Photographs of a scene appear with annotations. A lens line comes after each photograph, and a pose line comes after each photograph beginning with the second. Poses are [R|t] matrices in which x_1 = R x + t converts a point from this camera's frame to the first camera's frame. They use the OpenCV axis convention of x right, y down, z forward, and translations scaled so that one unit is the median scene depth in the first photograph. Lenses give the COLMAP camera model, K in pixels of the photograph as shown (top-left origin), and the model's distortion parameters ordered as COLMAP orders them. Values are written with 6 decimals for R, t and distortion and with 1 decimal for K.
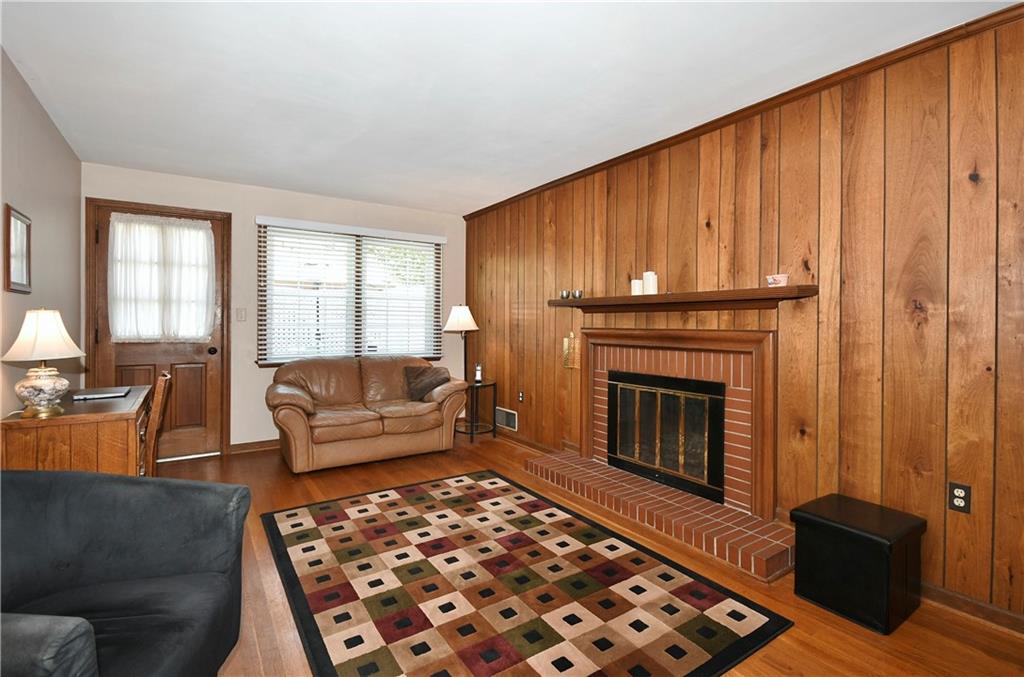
lens RADIAL K [[451.1, 0, 519.4], [0, 451.1, 331.2], [0, 0, 1]] dist [-0.003110, -0.001565]
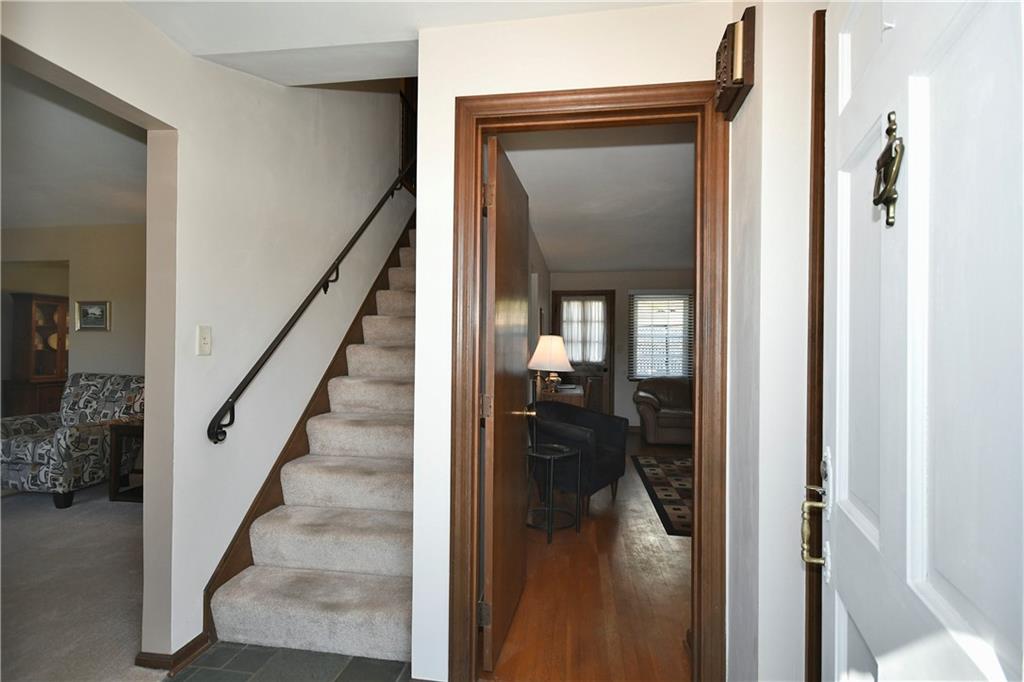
lens RADIAL K [[489.8, 0, 518.7], [0, 489.8, 345.5], [0, 0, 1]] dist [0.001641, 0.000252]
pose [[0.740710, -0.006992, -0.671788, 0.366480], [-0.009434, 0.999739, -0.020807, -0.007946], [0.671758, 0.021750, 0.740451, -0.671735]]
